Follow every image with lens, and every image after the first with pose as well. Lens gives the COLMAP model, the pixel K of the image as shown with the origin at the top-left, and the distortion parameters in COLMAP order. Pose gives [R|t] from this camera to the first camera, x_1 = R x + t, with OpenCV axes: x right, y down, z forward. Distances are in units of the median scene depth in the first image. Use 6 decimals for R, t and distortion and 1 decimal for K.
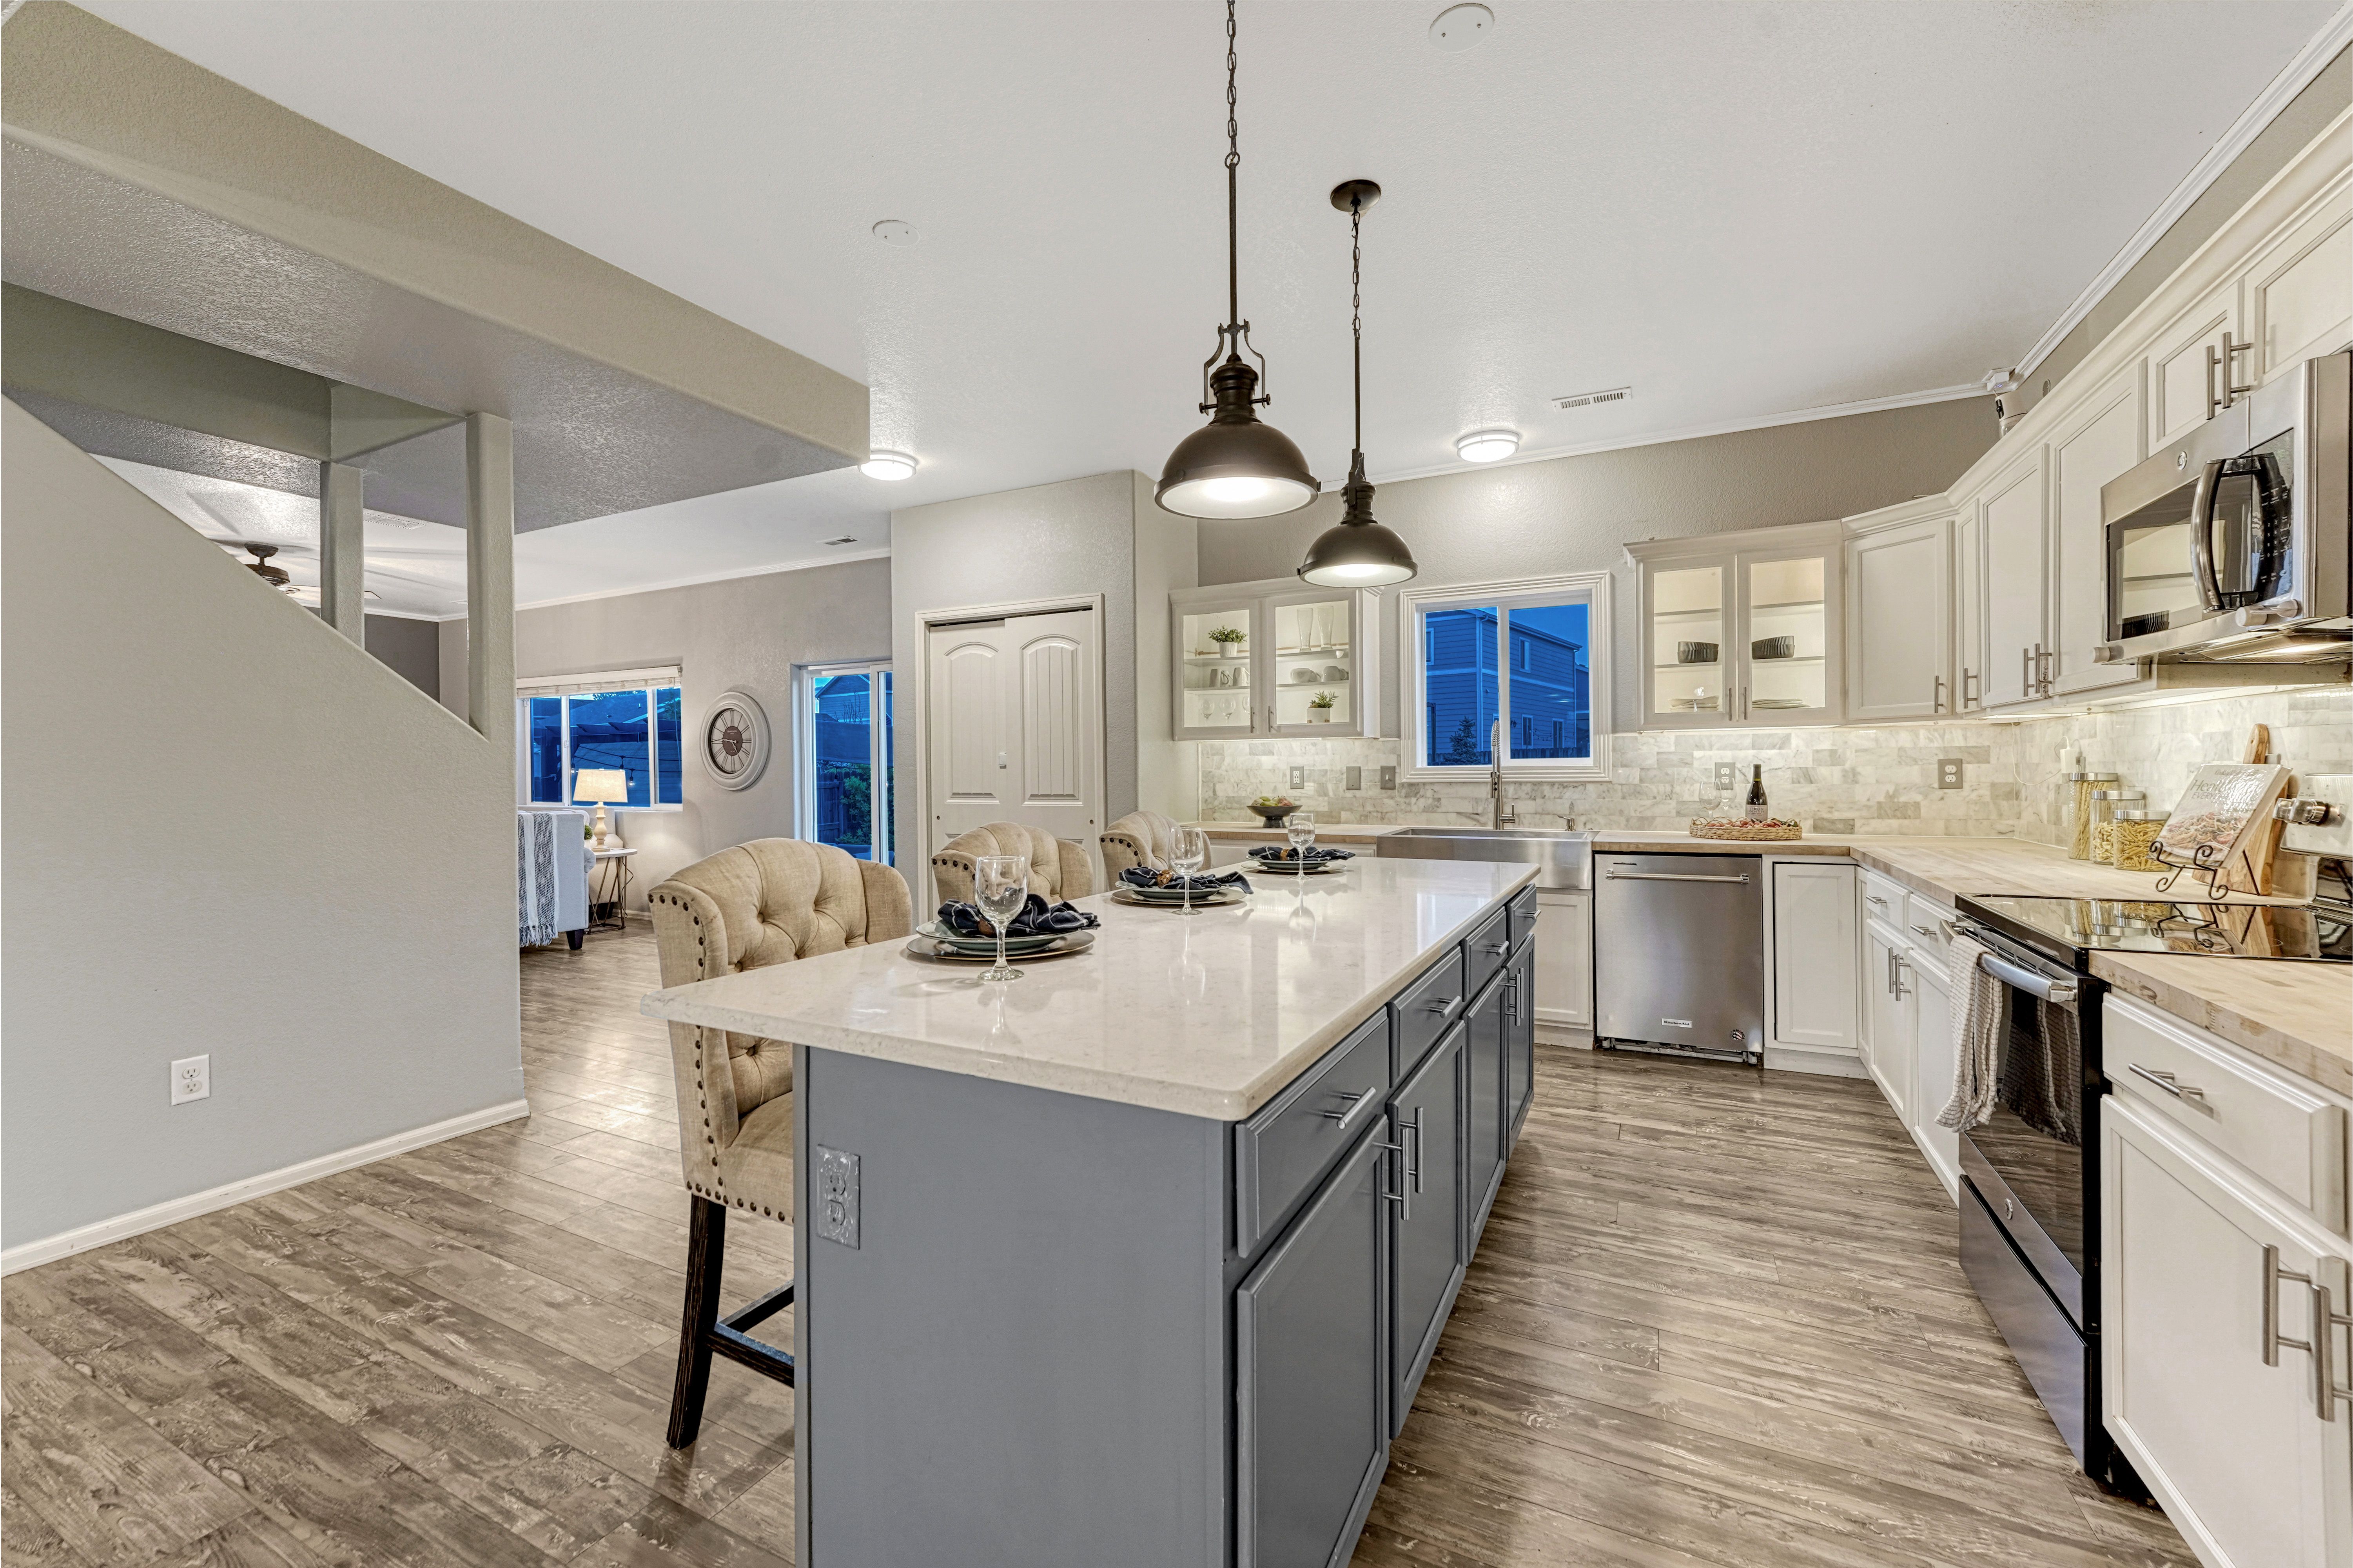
lens RADIAL K [[947.7, 0, 1170.0], [0, 947.7, 780.3], [0, 0, 1]] dist [-0.002365, -0.000025]
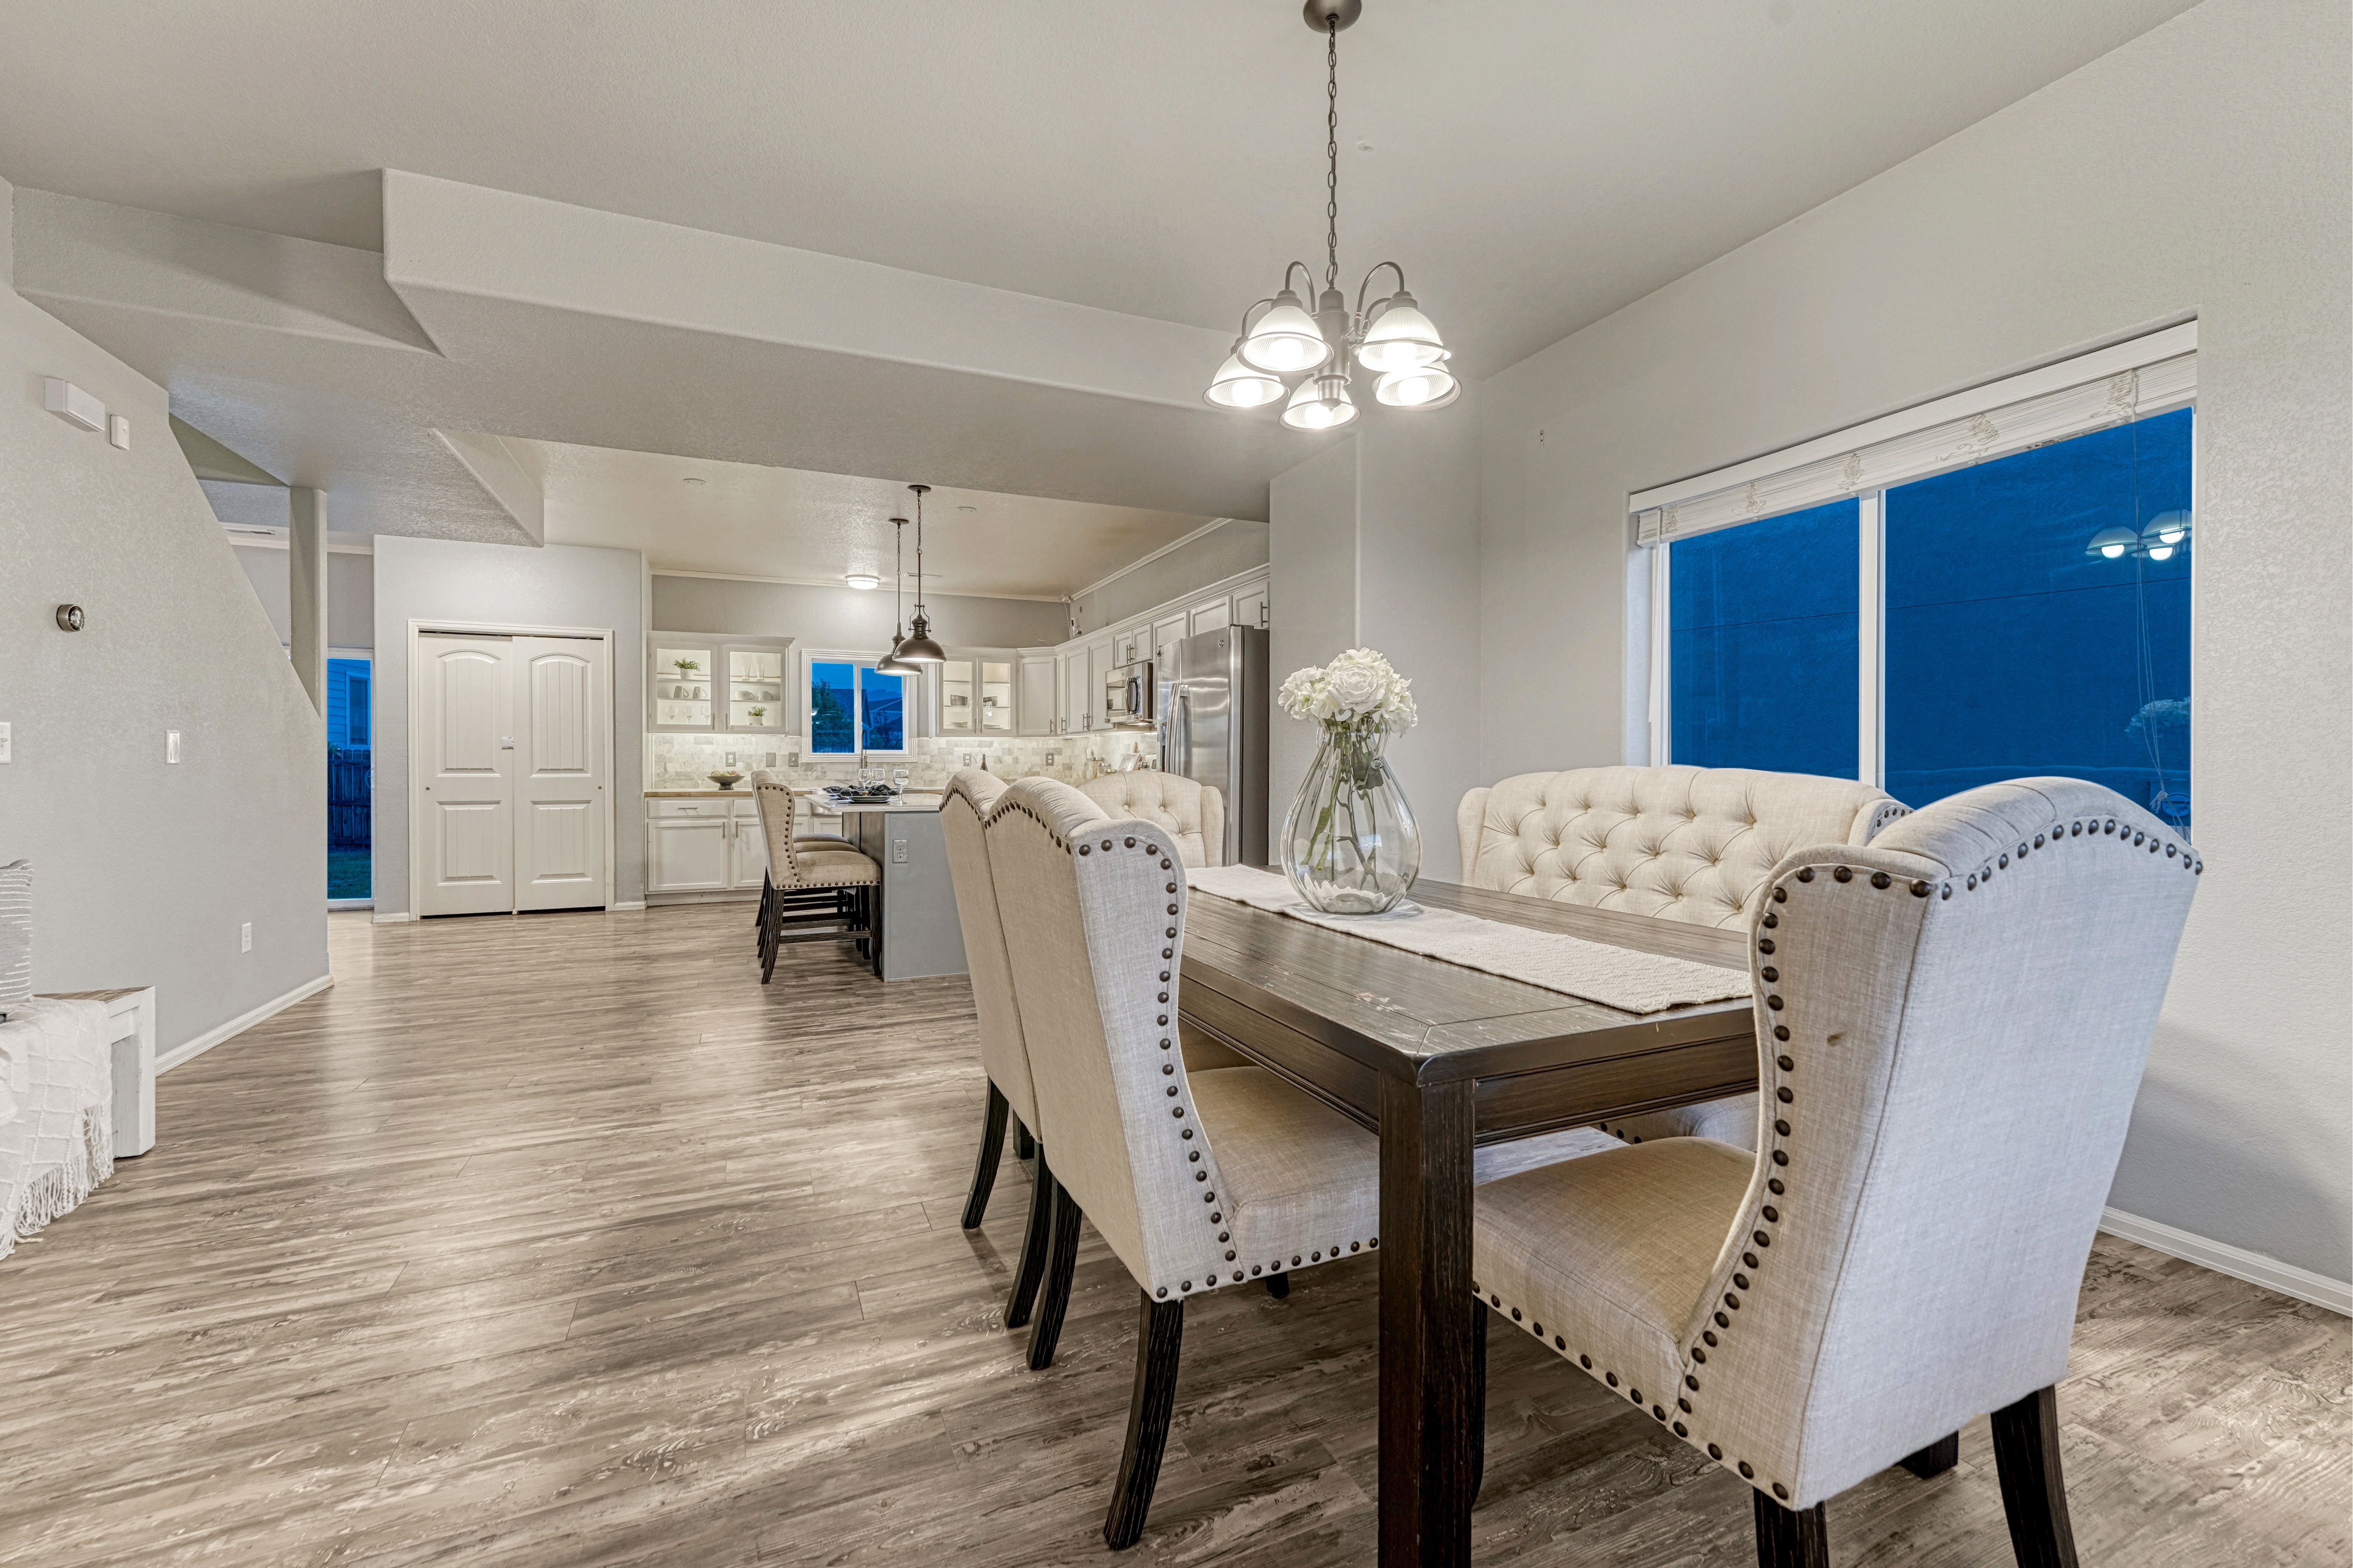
lens RADIAL K [[969.1, 0, 1158.4], [0, 969.1, 770.4], [0, 0, 1]] dist [0.018772, 0.000129]
pose [[0.639540, 0.004512, 0.768744, -0.764710], [0.003801, 0.999952, -0.009032, 0.038598], [-0.768748, 0.008698, 0.639492, -0.671193]]
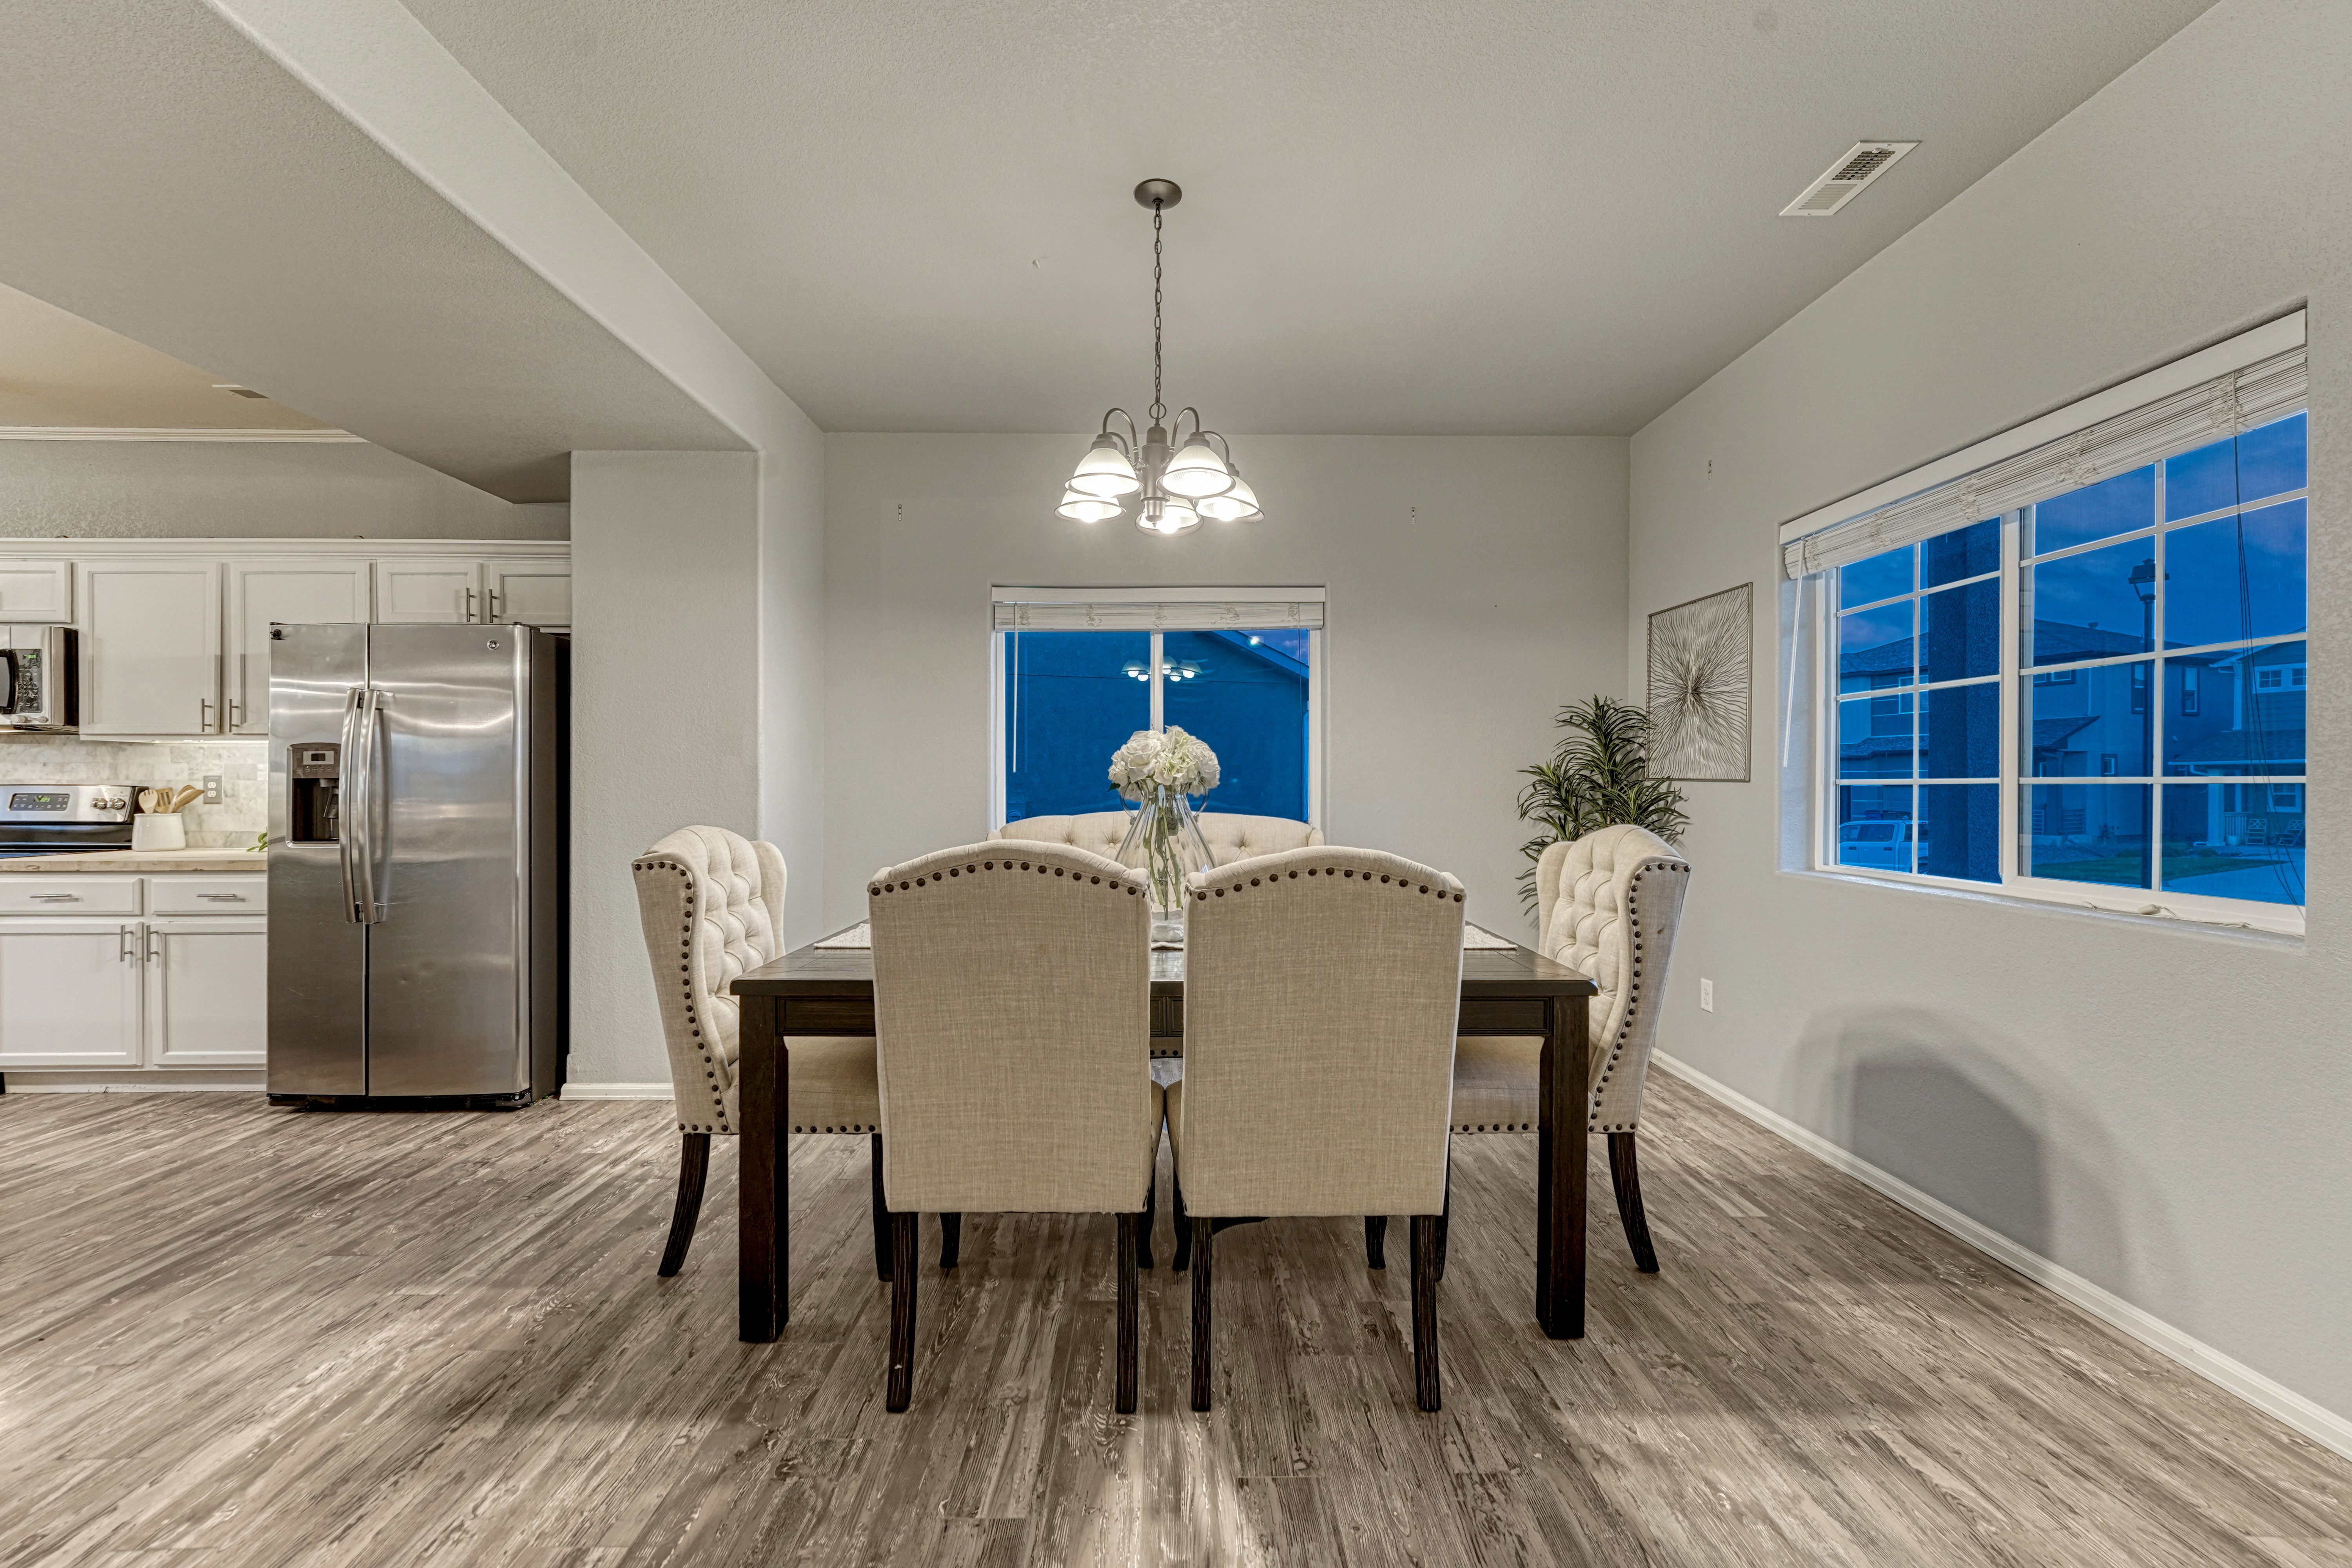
lens RADIAL K [[951.5, 0, 1176.0], [0, 951.5, 784.0], [0, 0, 1]] dist [-0.001487, 0.000224]
pose [[-0.468881, 0.007805, 0.883227, -0.845087], [0.012680, 0.999917, -0.002105, 0.012103], [-0.883170, 0.010212, -0.468941, -0.169244]]
